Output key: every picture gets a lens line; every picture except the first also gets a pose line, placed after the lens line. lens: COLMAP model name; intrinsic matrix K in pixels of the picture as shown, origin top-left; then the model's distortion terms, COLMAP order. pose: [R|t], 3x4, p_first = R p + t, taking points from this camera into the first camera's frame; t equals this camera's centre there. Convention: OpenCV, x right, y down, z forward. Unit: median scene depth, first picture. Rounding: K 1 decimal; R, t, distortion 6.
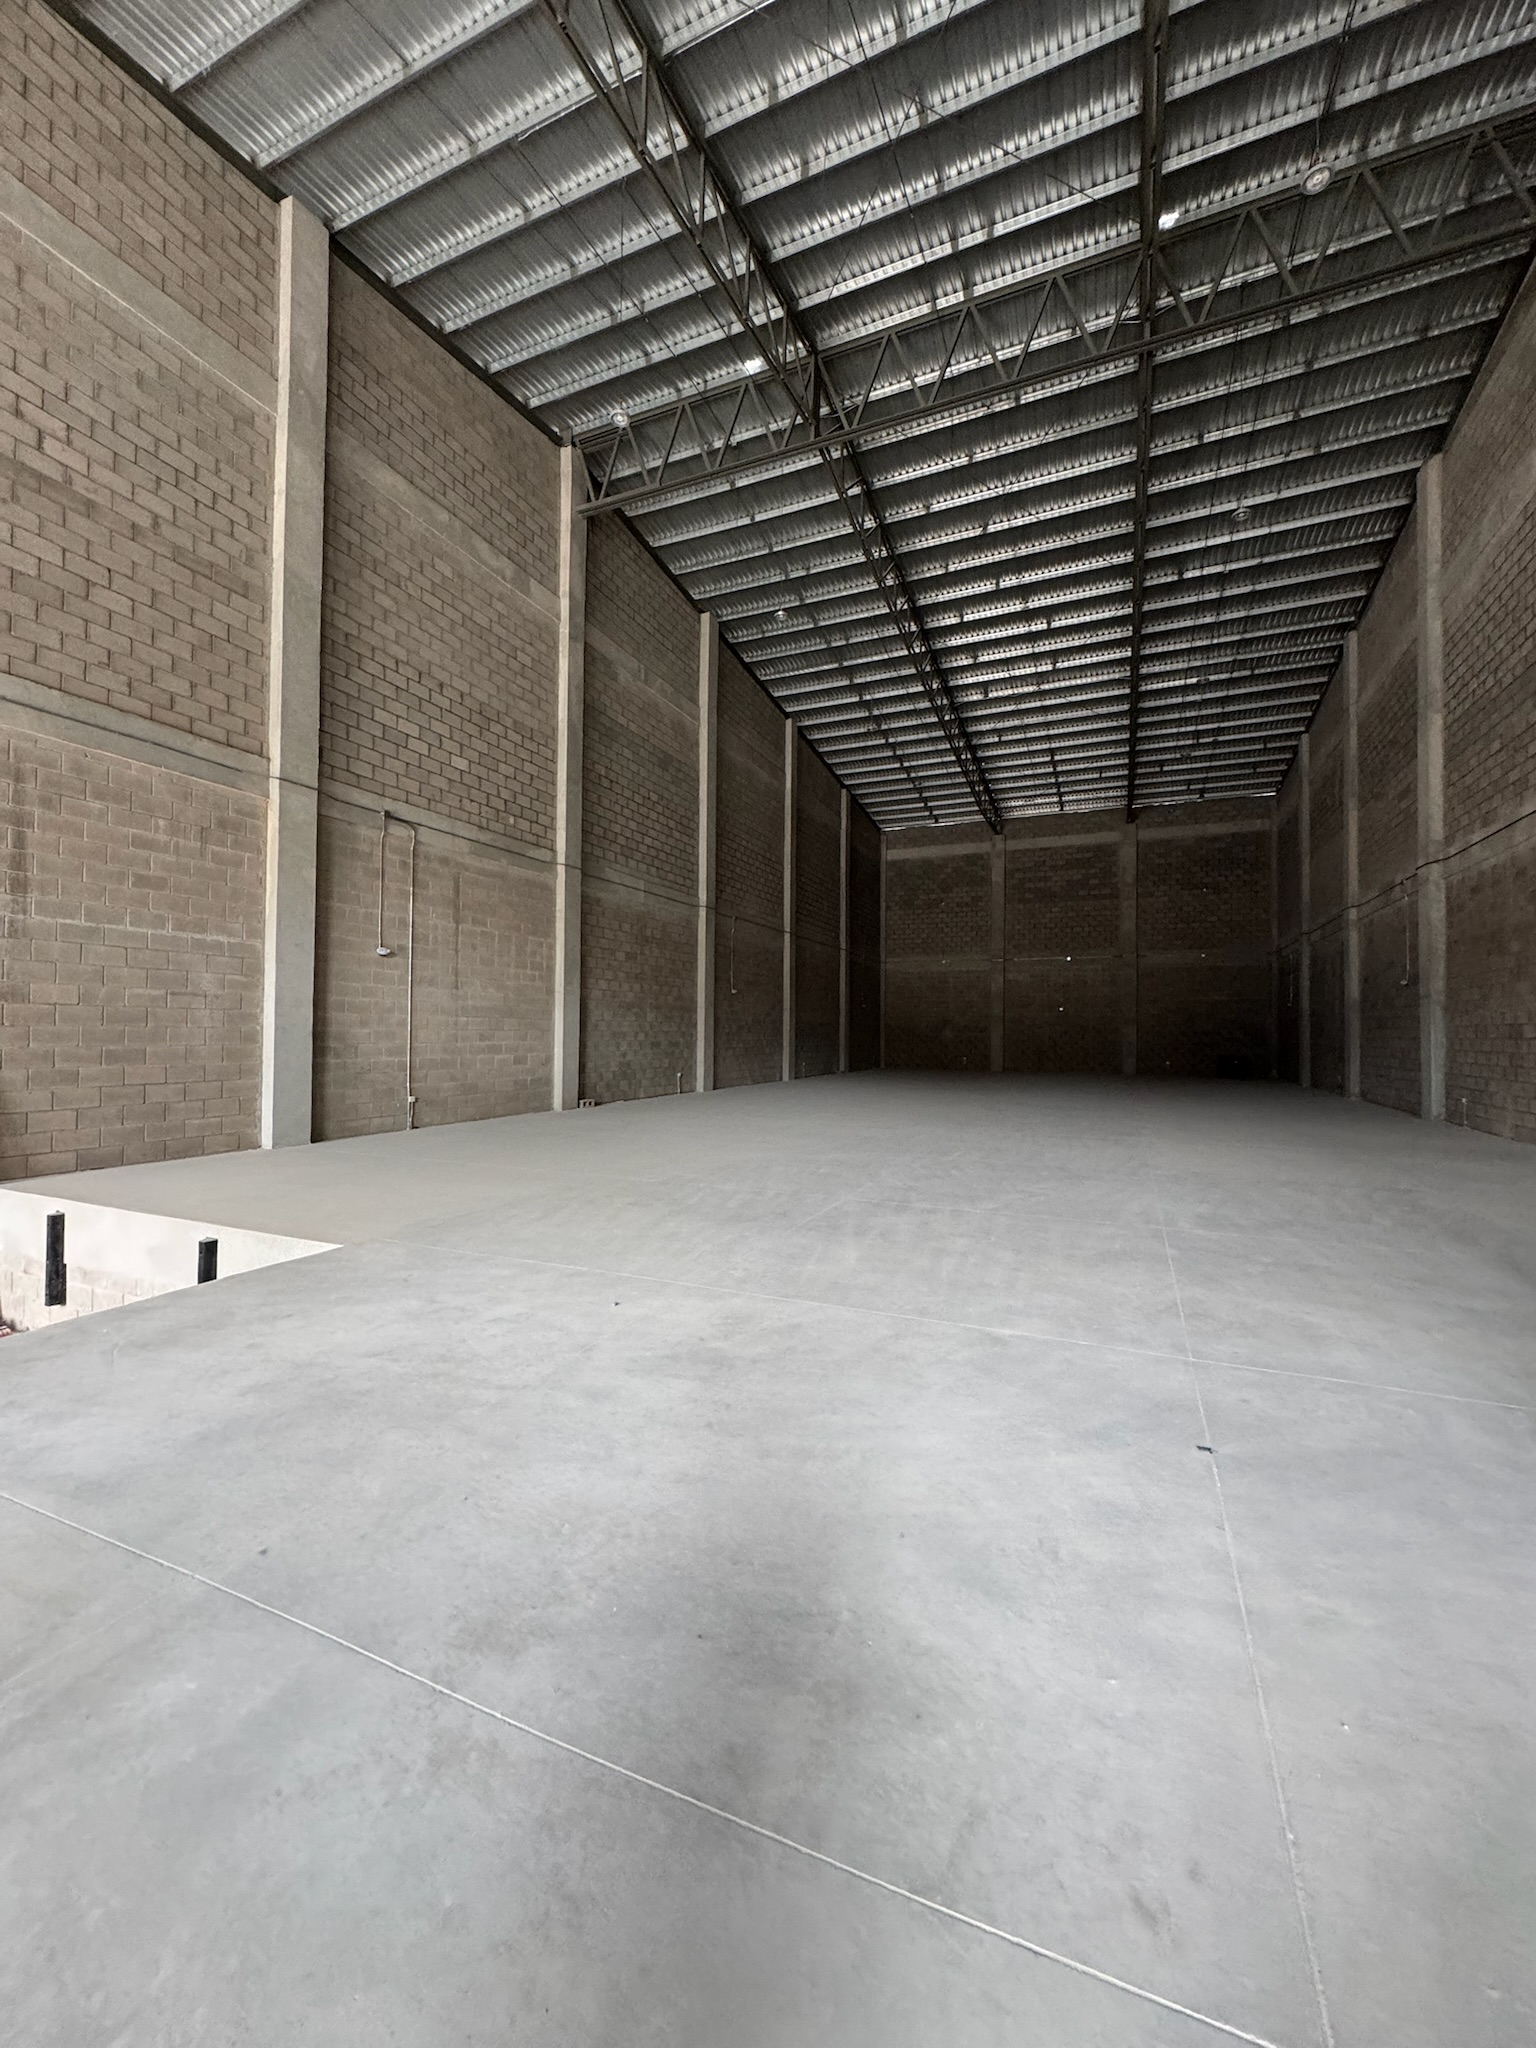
lens RADIAL K [[824.5, 0, 770.2], [0, 824.5, 1023.8], [0, 0, 1]] dist [-0.005701, 0.001043]
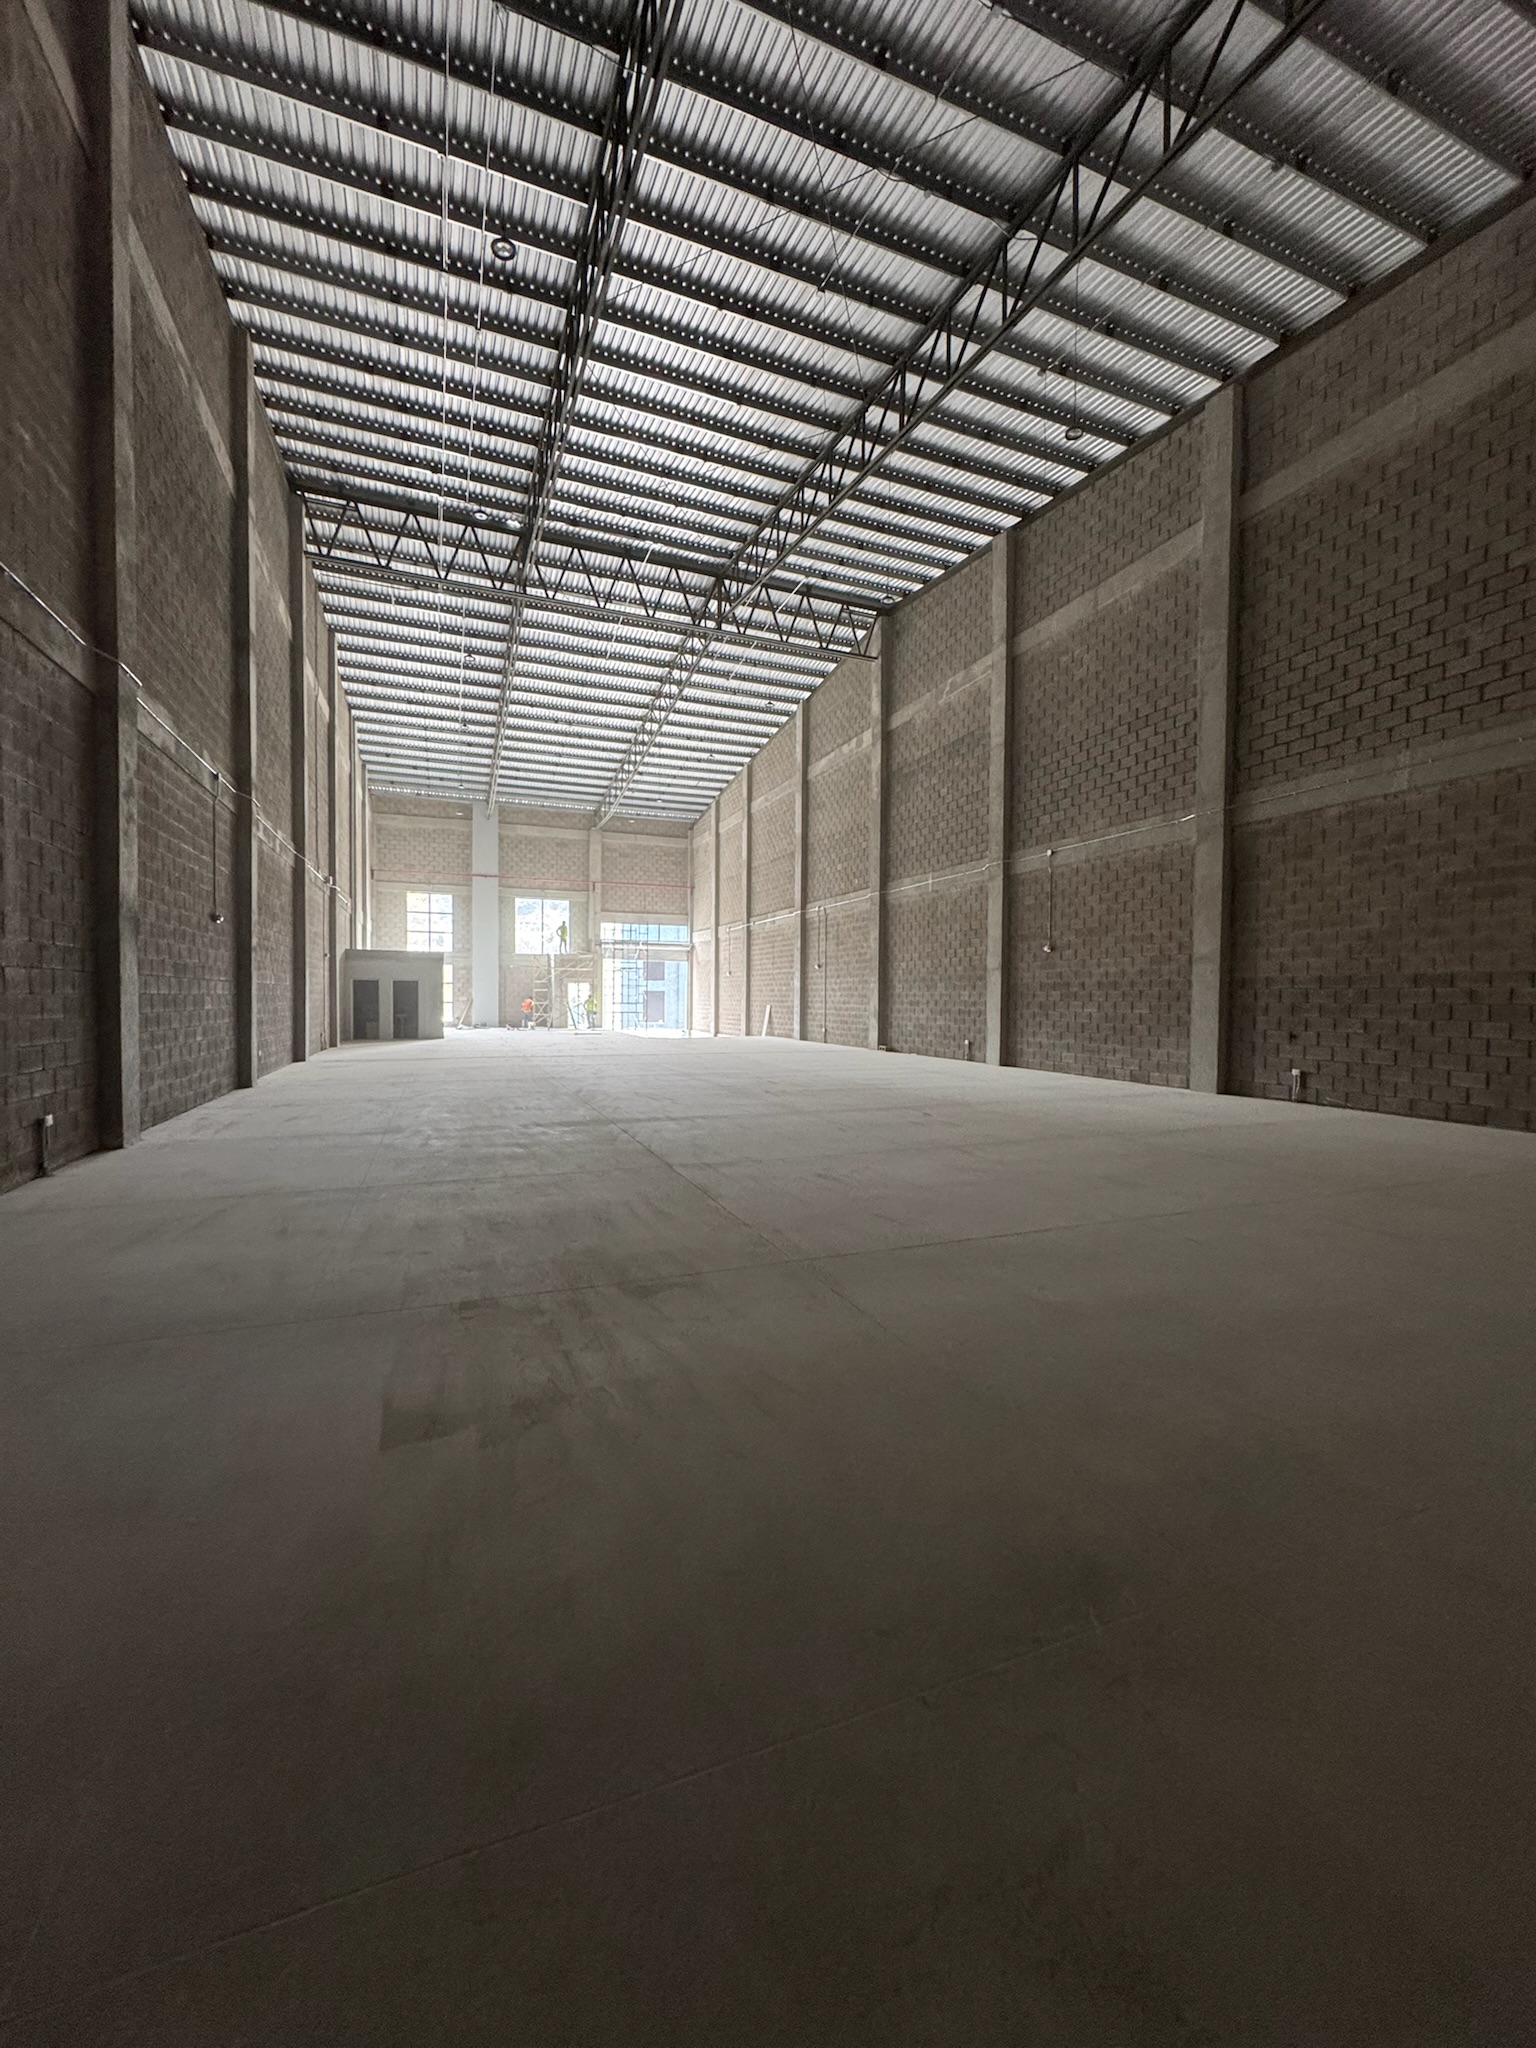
lens RADIAL K [[824.5, 0, 772.6], [0, 824.5, 1019.1], [0, 0, 1]] dist [-0.005701, 0.001043]
pose [[-0.697178, 0.008362, -0.716849, 0.928729], [0.003608, 0.999960, 0.008155, 0.028576], [0.716889, 0.003099, -0.697180, 1.805900]]
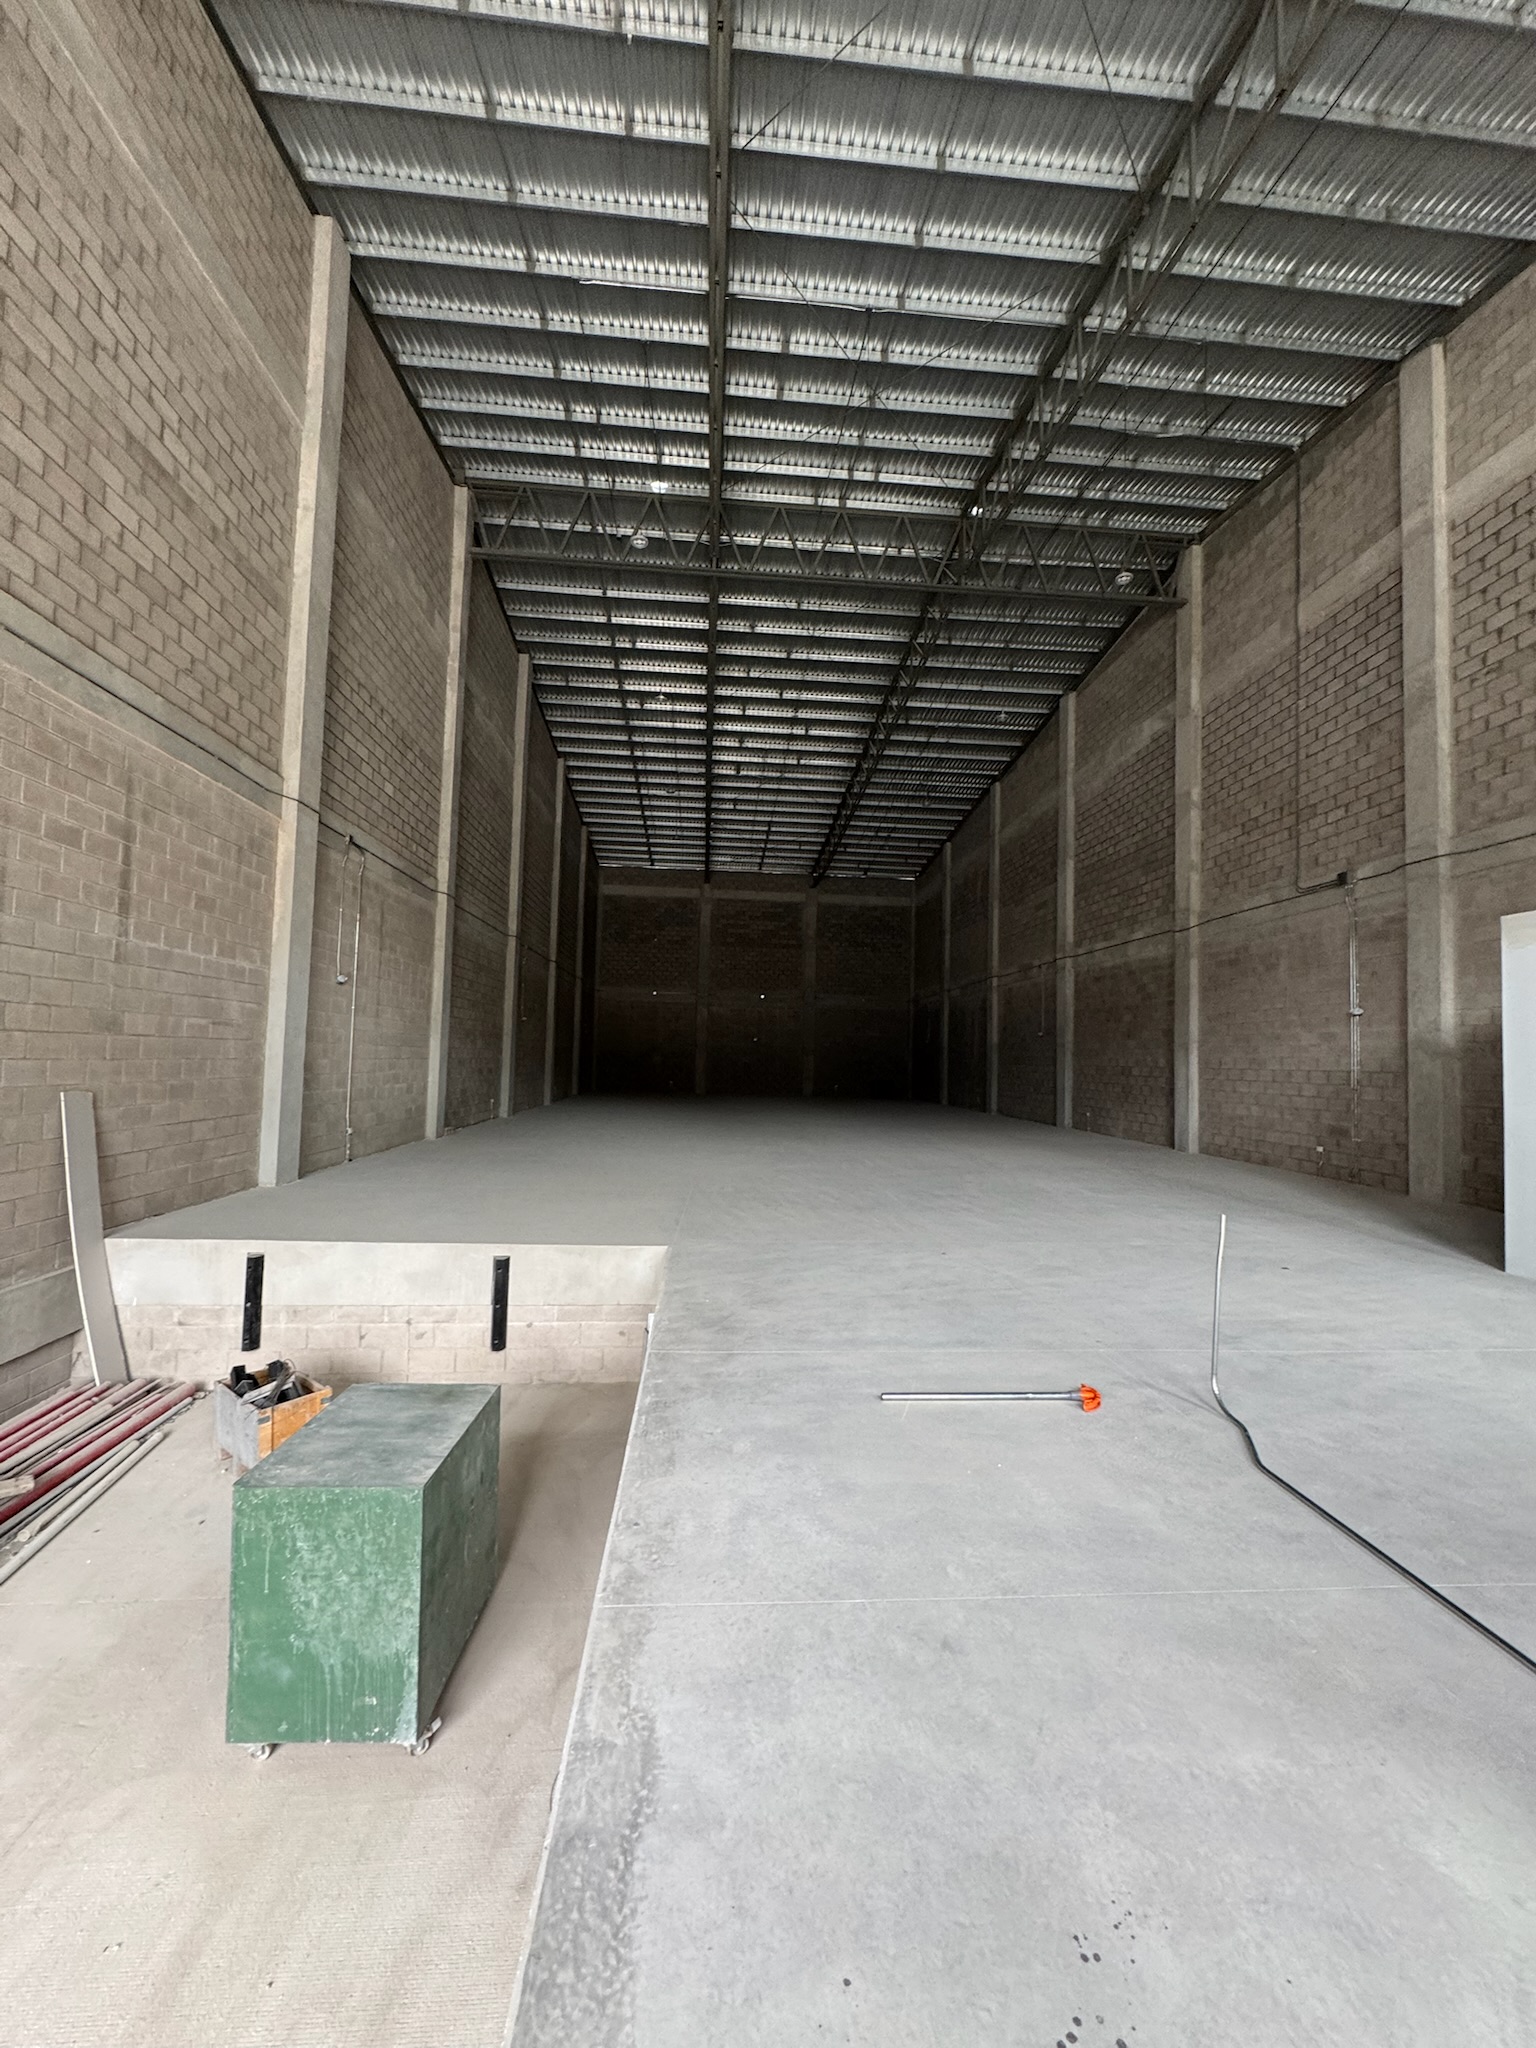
lens RADIAL K [[824.5, 0, 772.1], [0, 824.5, 1023.0], [0, 0, 1]] dist [-0.005701, 0.001043]
pose [[0.879751, 0.036047, 0.474067, -0.340102], [-0.024902, 0.999247, -0.029769, -0.013723], [-0.474783, 0.014384, 0.879985, -0.068342]]
